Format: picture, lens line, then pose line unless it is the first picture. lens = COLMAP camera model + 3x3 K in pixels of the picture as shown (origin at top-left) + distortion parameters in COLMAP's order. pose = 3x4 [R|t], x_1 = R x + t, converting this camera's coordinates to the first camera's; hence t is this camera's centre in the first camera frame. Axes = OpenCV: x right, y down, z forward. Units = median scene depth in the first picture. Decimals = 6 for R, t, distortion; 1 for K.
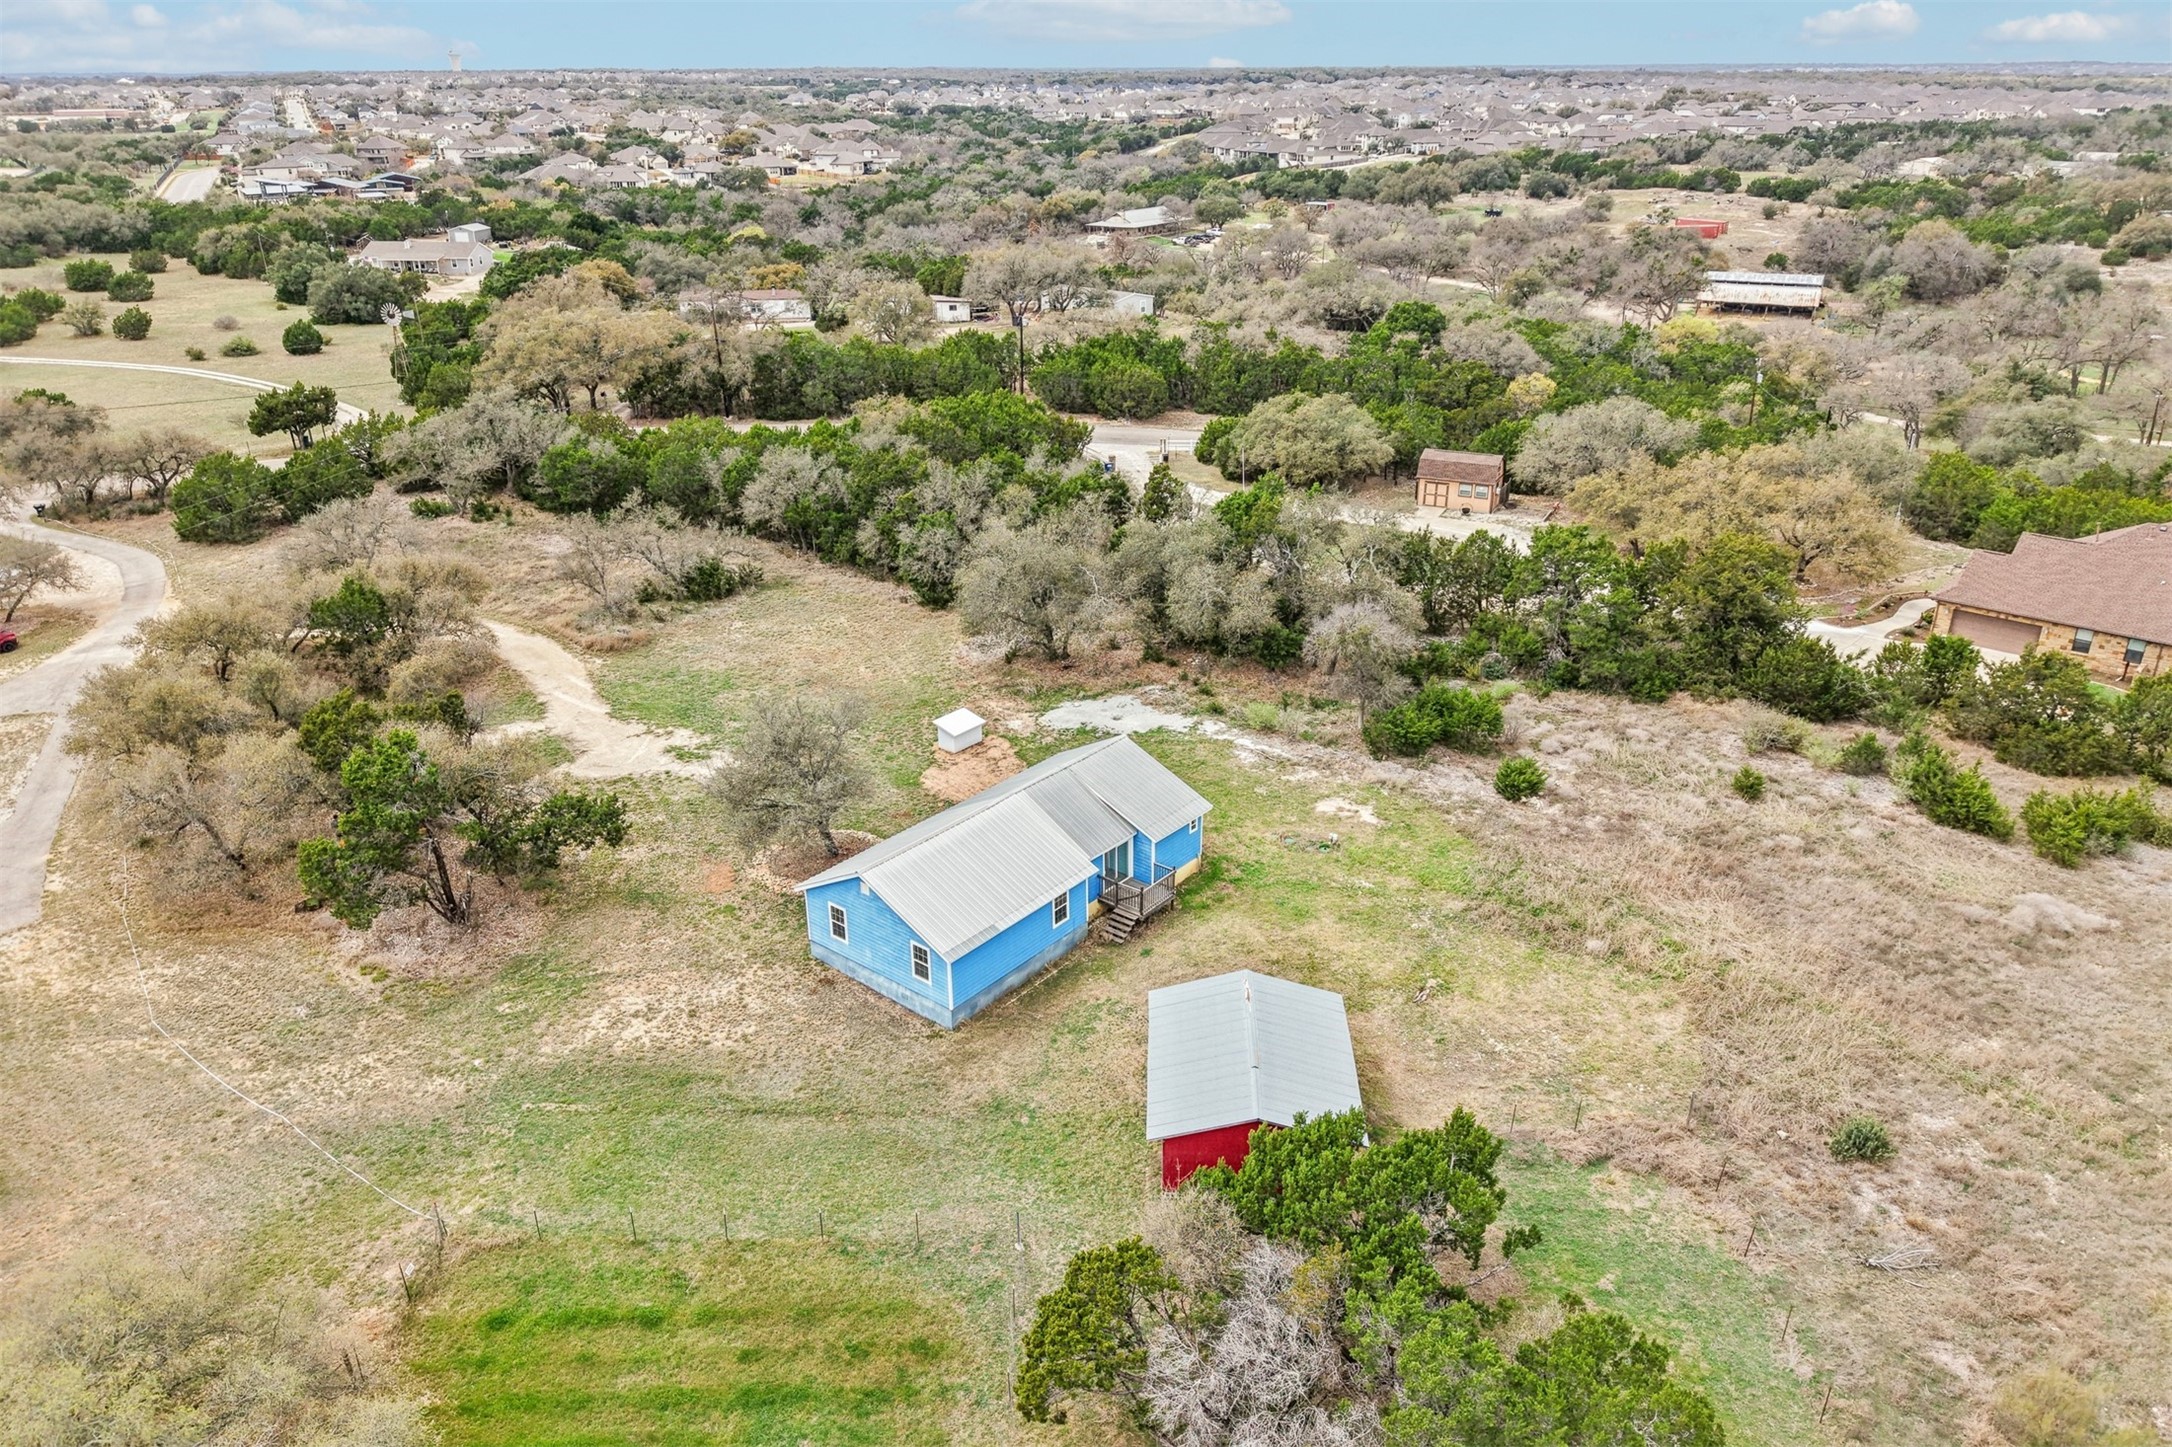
lens RADIAL K [[1512.5, 0, 1086.0], [0, 1512.5, 723.5], [0, 0, 1]] dist [-0.005159, -0.006233]
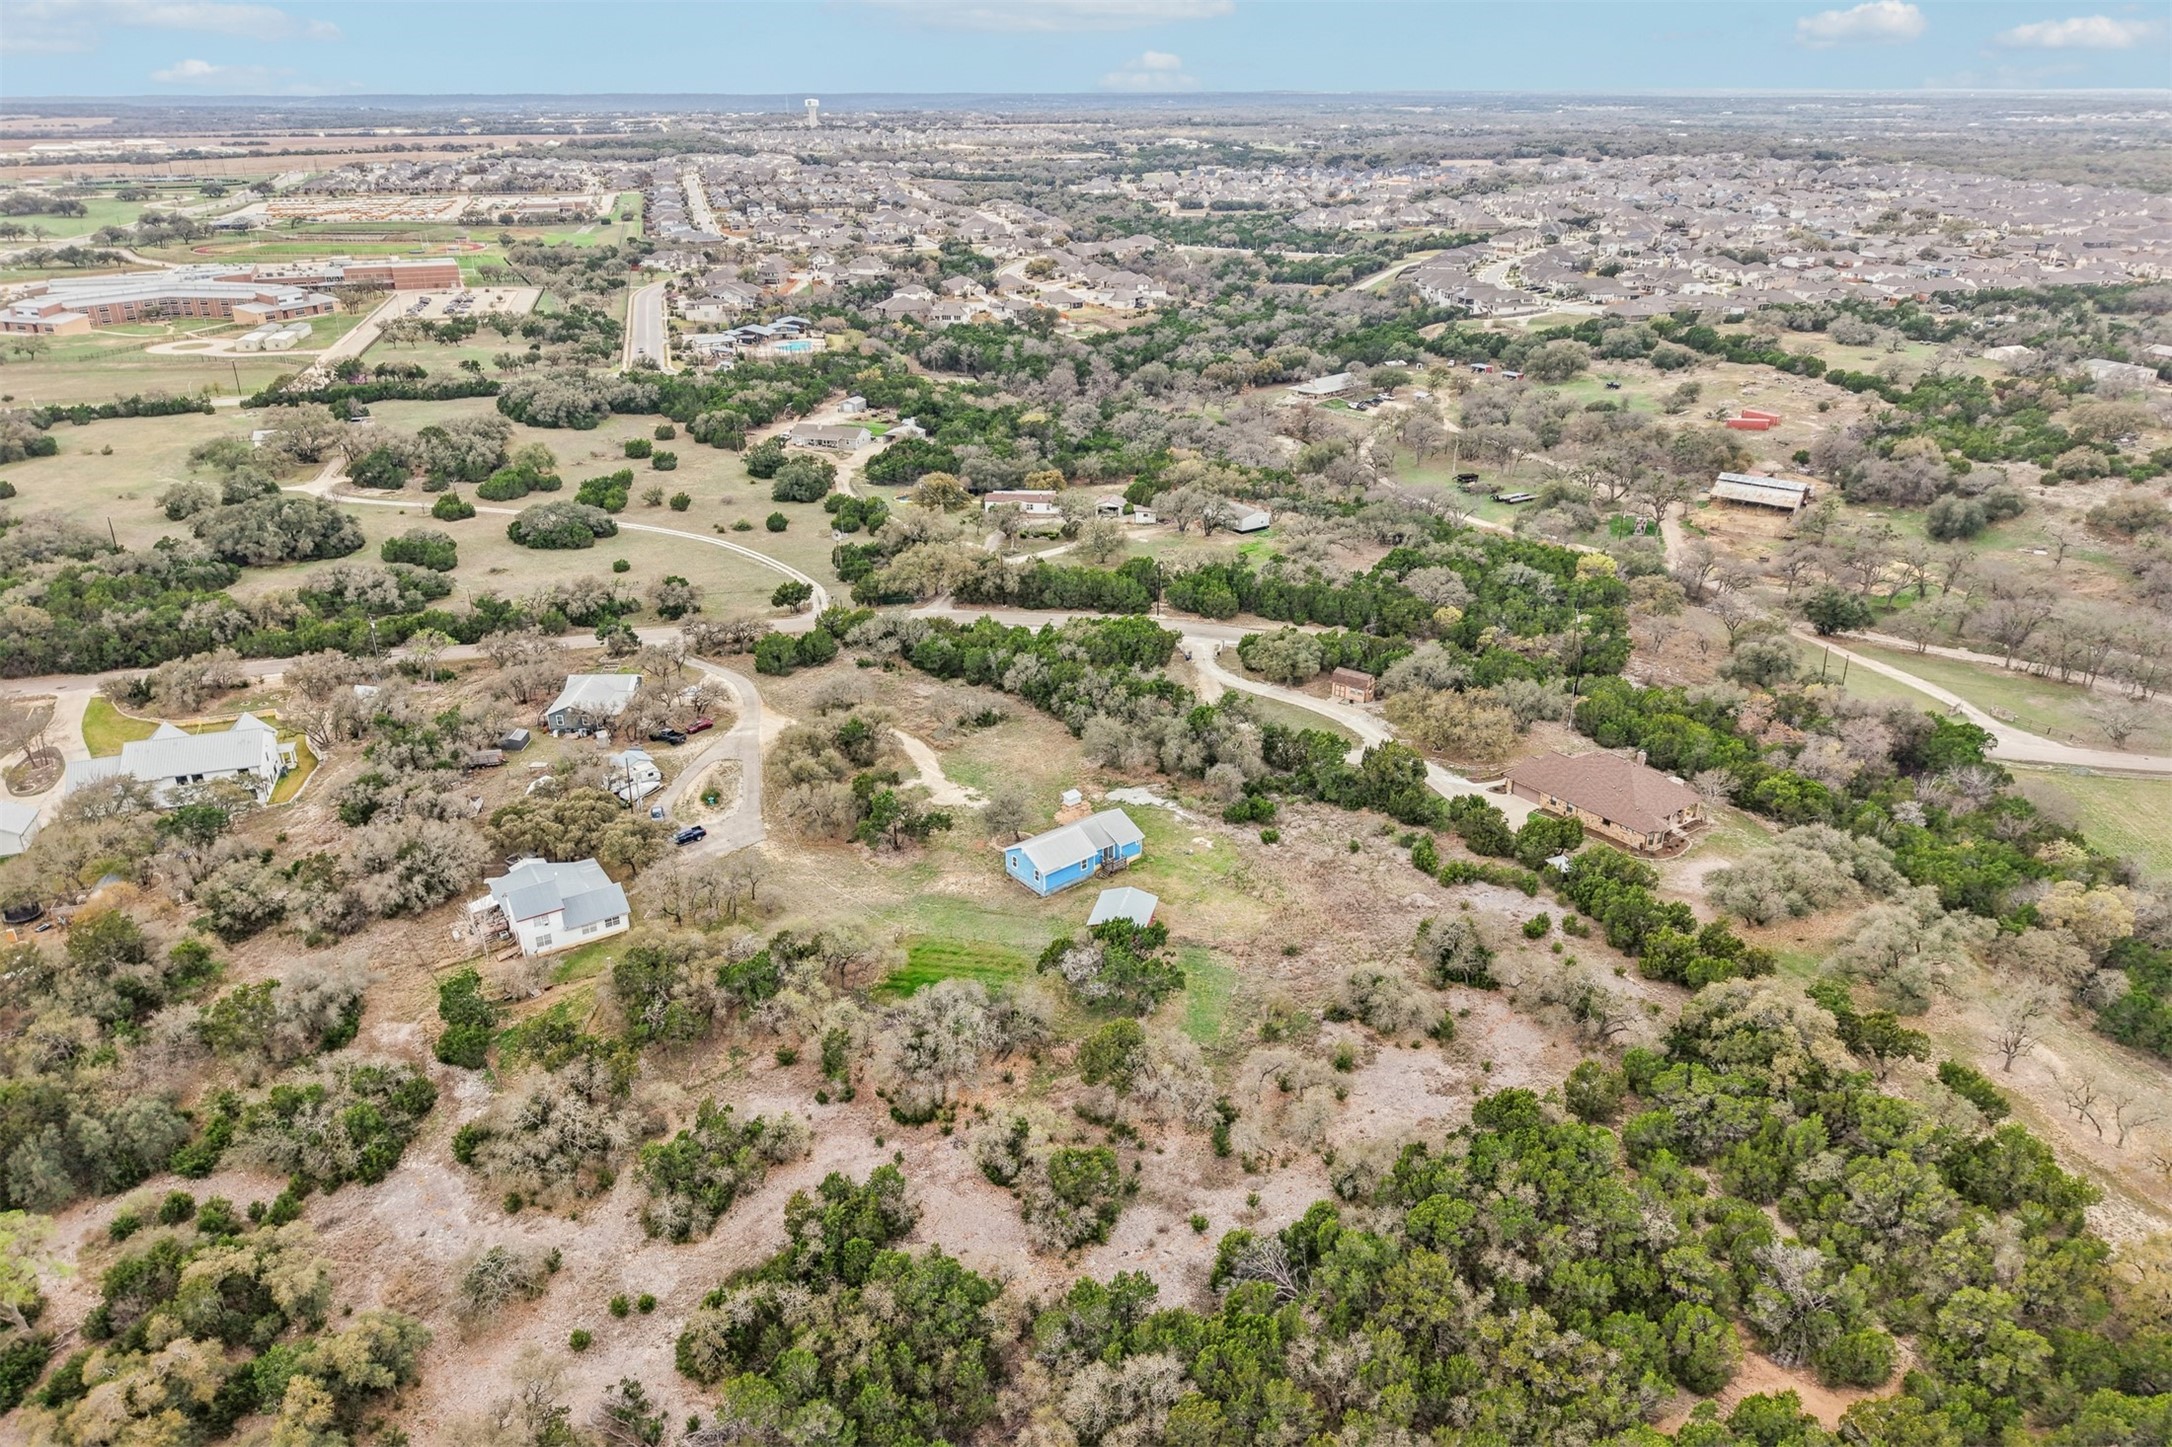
lens RADIAL K [[1512.5, 0, 1086.0], [0, 1512.5, 723.5], [0, 0, 1]] dist [-0.005159, -0.006233]
pose [[0.981373, 0.081279, -0.174069, 0.374049], [-0.081064, 0.996674, 0.008355, -0.143360], [0.174169, 0.005912, 0.984698, -1.540071]]
